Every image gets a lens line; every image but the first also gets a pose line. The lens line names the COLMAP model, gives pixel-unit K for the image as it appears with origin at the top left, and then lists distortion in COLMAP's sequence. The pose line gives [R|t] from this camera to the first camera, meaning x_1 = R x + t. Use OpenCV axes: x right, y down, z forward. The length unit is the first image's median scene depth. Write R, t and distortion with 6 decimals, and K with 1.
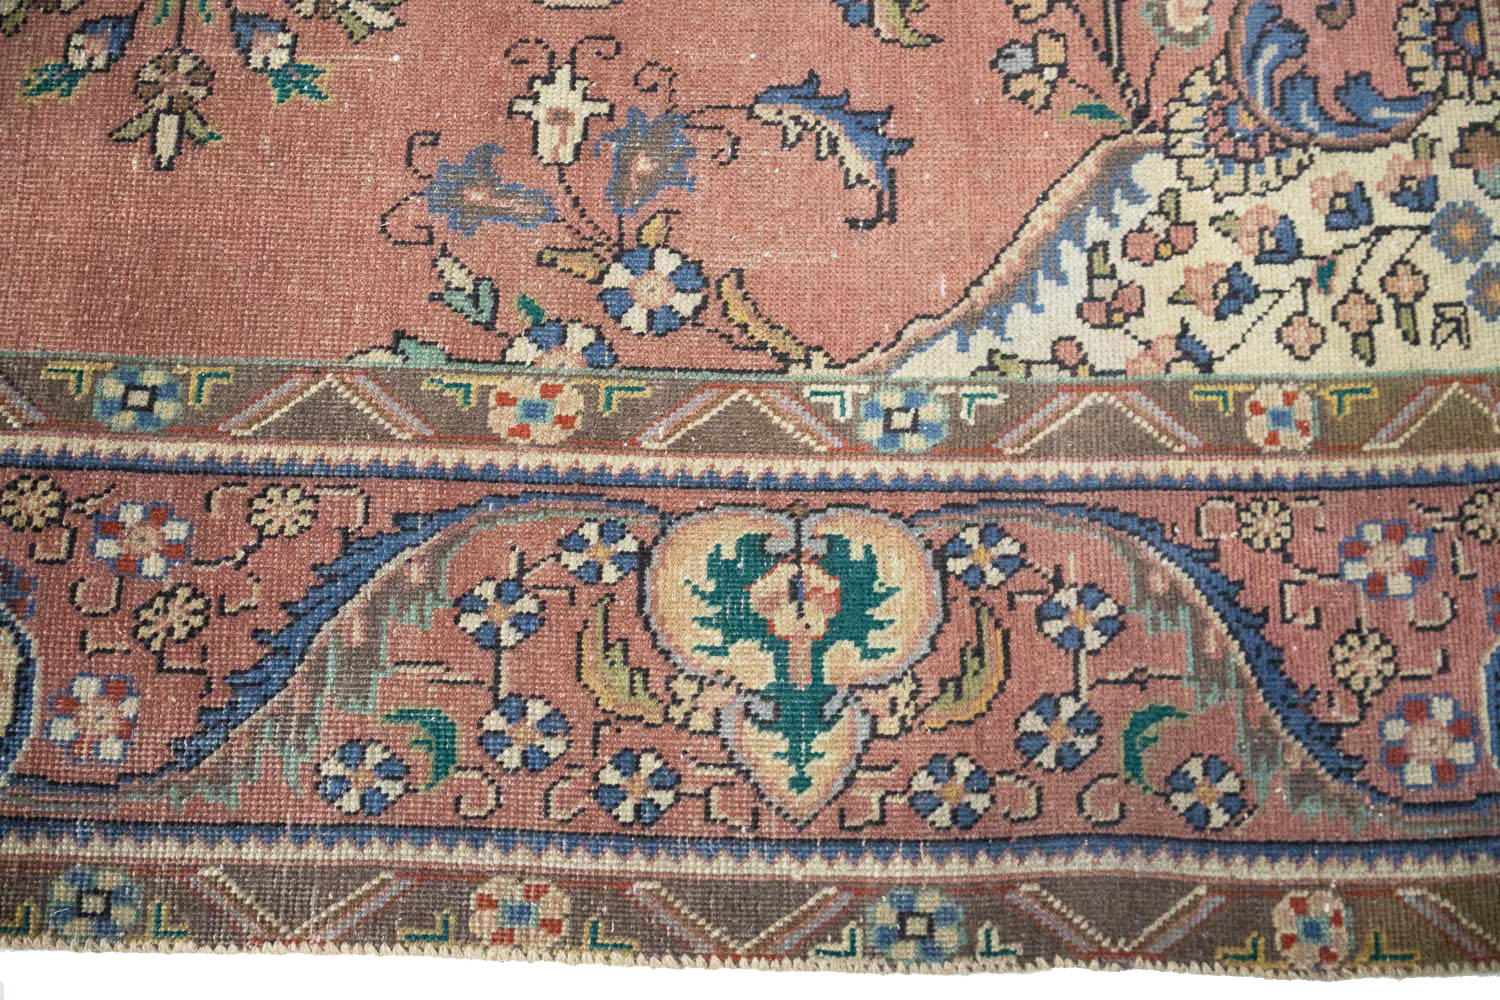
lens RADIAL K [[1212.2, 0, 724.9], [0, 1212.2, 569.3], [0, 0, 1]] dist [-0.005880, 0.004412]
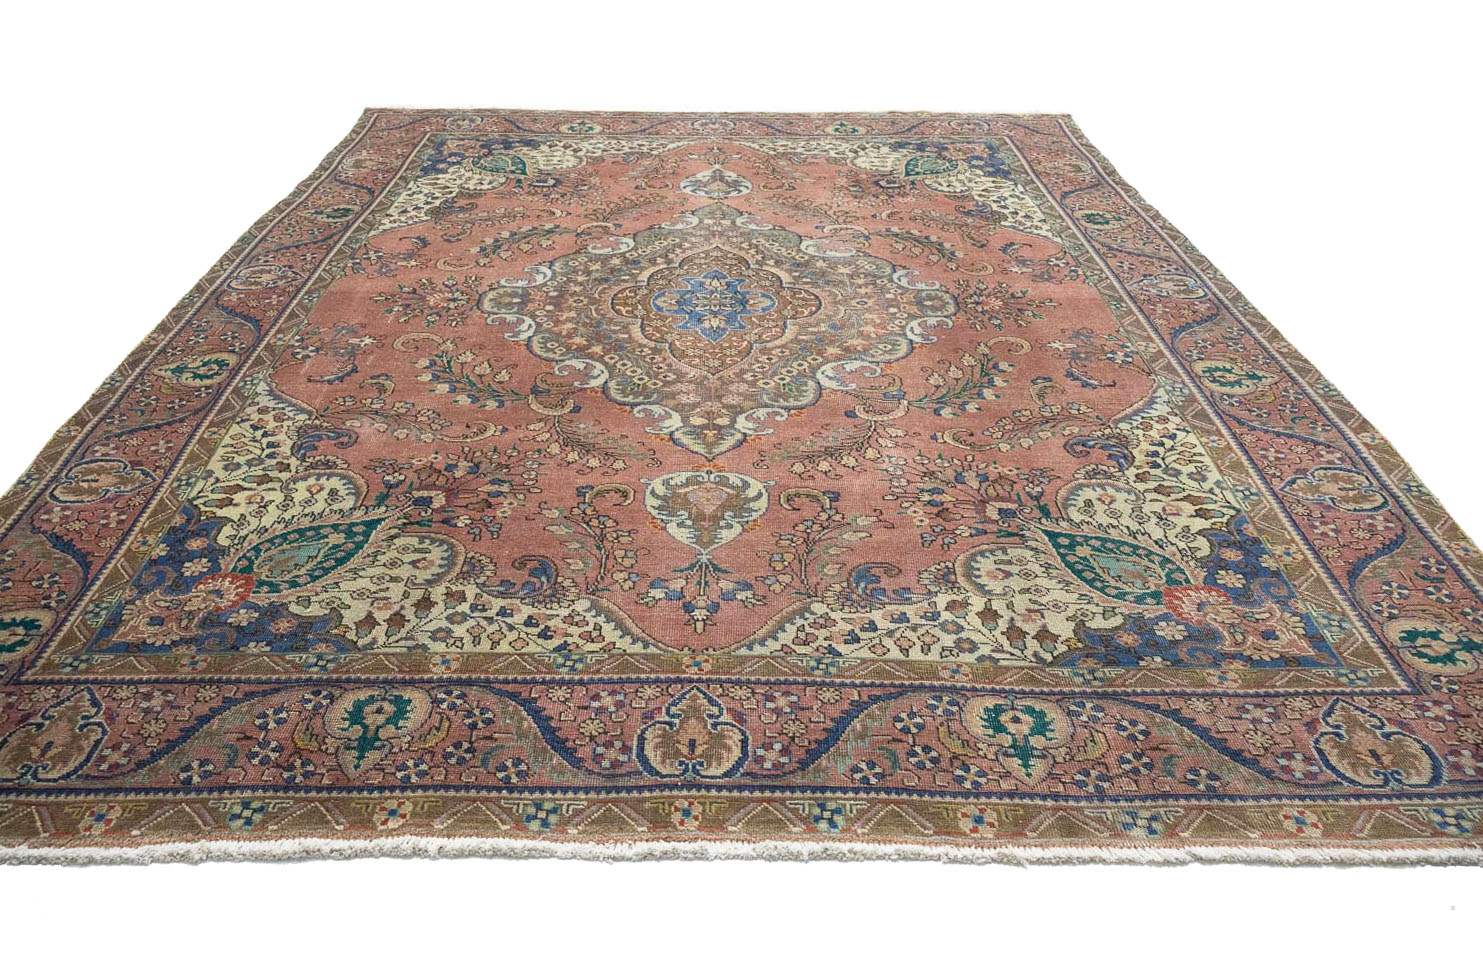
lens RADIAL K [[1245.6, 0, 713.1], [0, 1245.6, 481.1], [0, 0, 1]] dist [-0.000785, 0.000867]
pose [[0.015033, 0.528820, -0.848601, 3.313708], [-0.985676, 0.150419, 0.076275, -1.648842], [0.167981, 0.835299, 0.523506, -0.446786]]
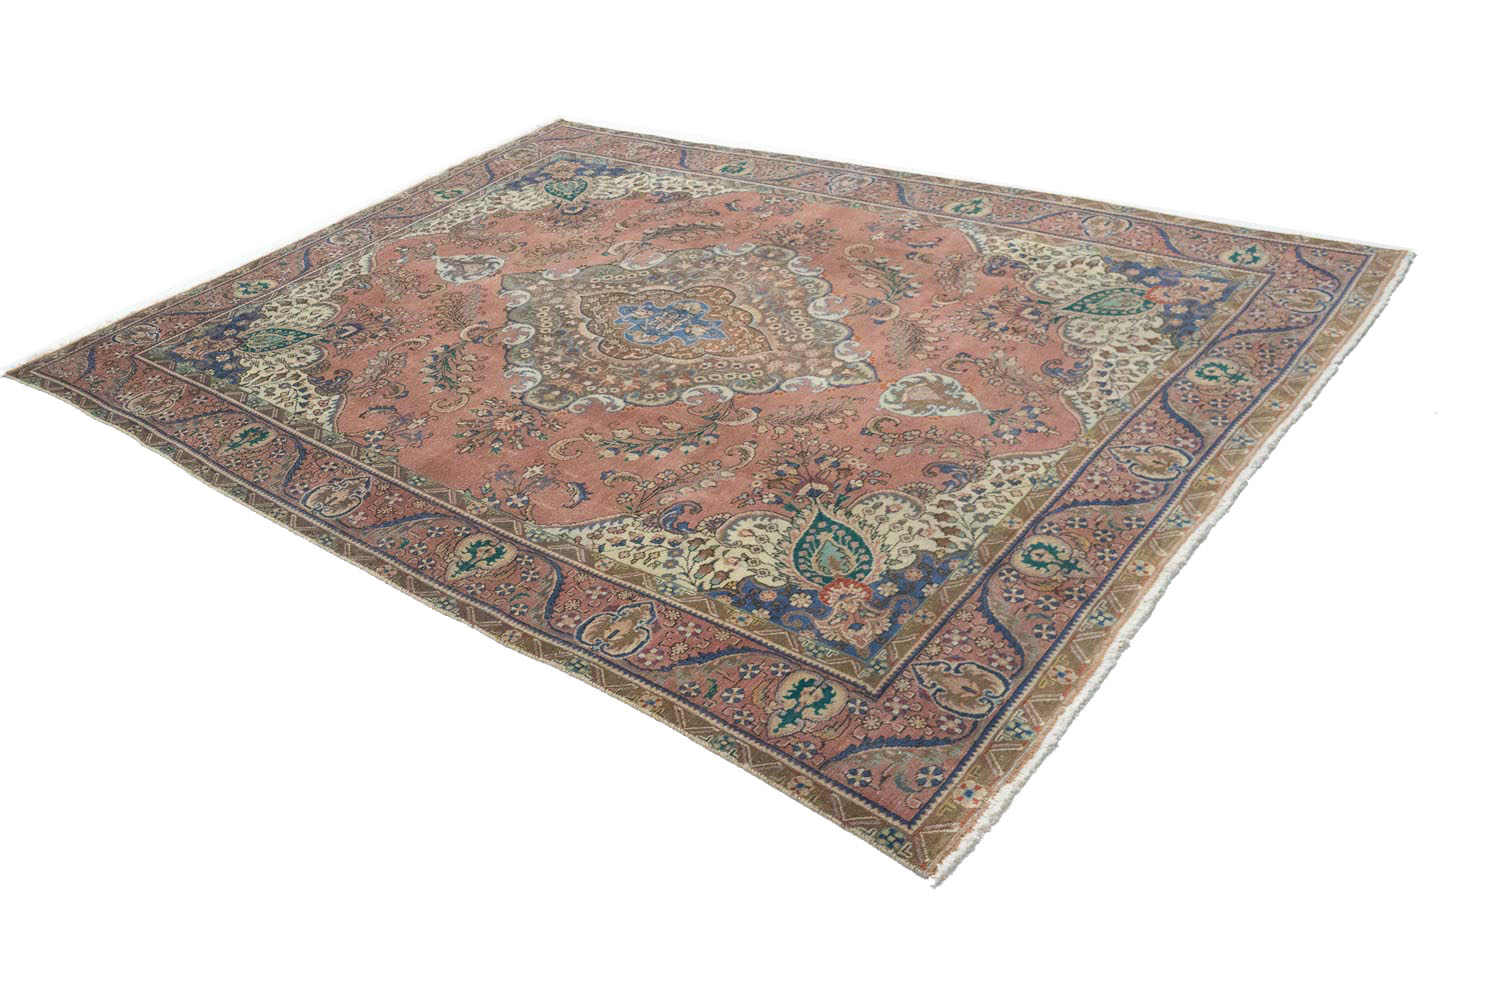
lens RADIAL K [[1212.2, 0, 724.9], [0, 1212.2, 569.3], [0, 0, 1]] dist [-0.005880, 0.004412]
pose [[0.783711, 0.318860, -0.533034, 2.685065], [-0.585126, 0.666919, -0.461352, 1.372754], [0.208384, 0.673459, 0.709245, -1.571987]]
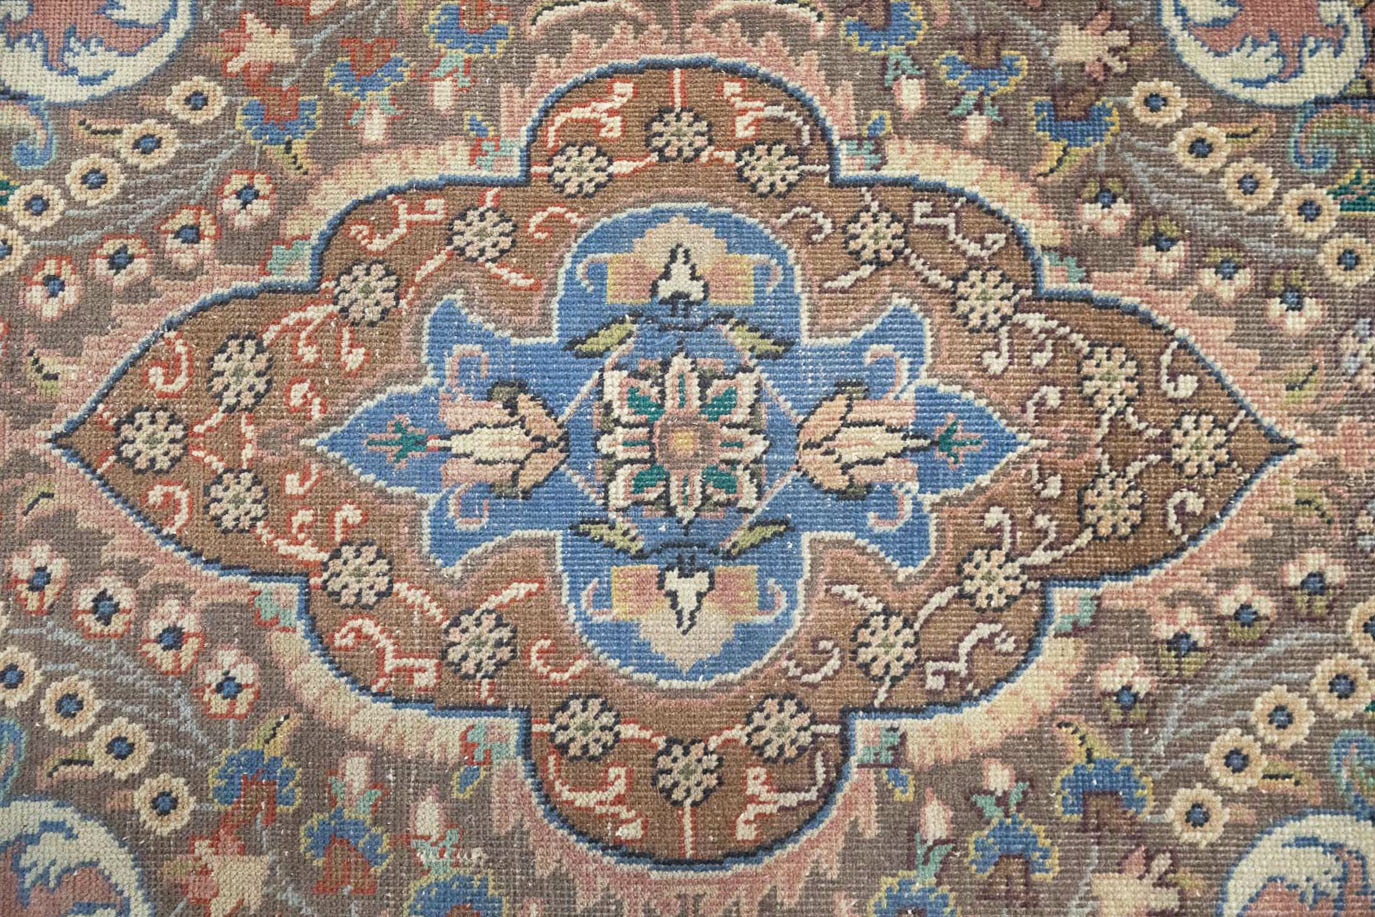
lens RADIAL K [[1177.8, 0, 687.5], [0, 1177.8, 458.5], [0, 0, 1]] dist [-0.003103, 0.007256]
pose [[-0.999240, 0.031860, 0.022443, -0.461629], [-0.023626, -0.953240, 0.301291, -1.744739], [0.030993, 0.300532, 0.953268, 0.248715]]
